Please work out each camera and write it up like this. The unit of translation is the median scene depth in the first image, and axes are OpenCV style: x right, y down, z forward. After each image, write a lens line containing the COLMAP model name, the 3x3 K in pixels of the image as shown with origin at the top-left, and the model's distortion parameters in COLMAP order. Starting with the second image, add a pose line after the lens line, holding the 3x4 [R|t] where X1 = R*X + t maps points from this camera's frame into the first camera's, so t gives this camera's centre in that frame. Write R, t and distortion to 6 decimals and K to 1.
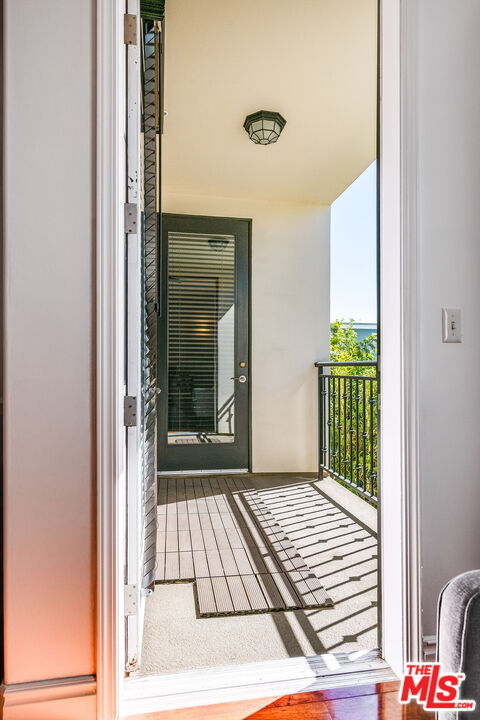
lens RADIAL K [[416.1, 0, 240.0], [0, 416.1, 360.0], [0, 0, 1]] dist [0.000344, -0.000202]
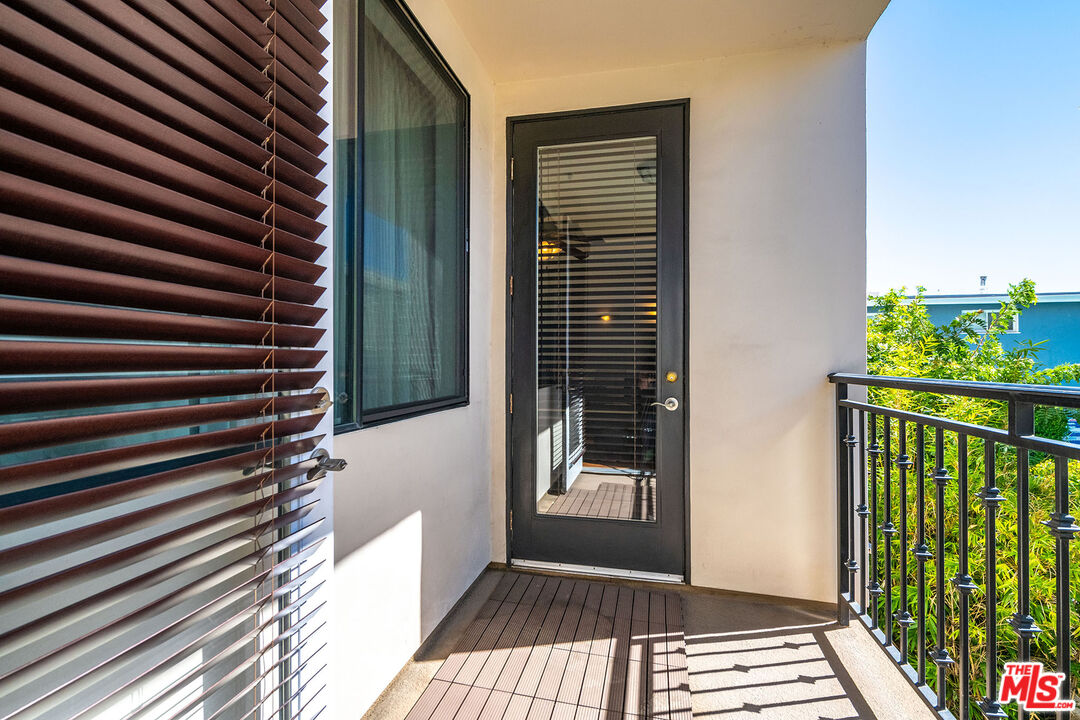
lens RADIAL K [[500.0, 0, 540.1], [0, 500.0, 354.2], [0, 0, 1]] dist [-0.001506, -0.000293]
pose [[0.925705, -0.002439, -0.378238, 0.094185], [0.003324, 0.999993, 0.001688, -0.019802], [0.378231, -0.002820, 0.925707, 0.358434]]
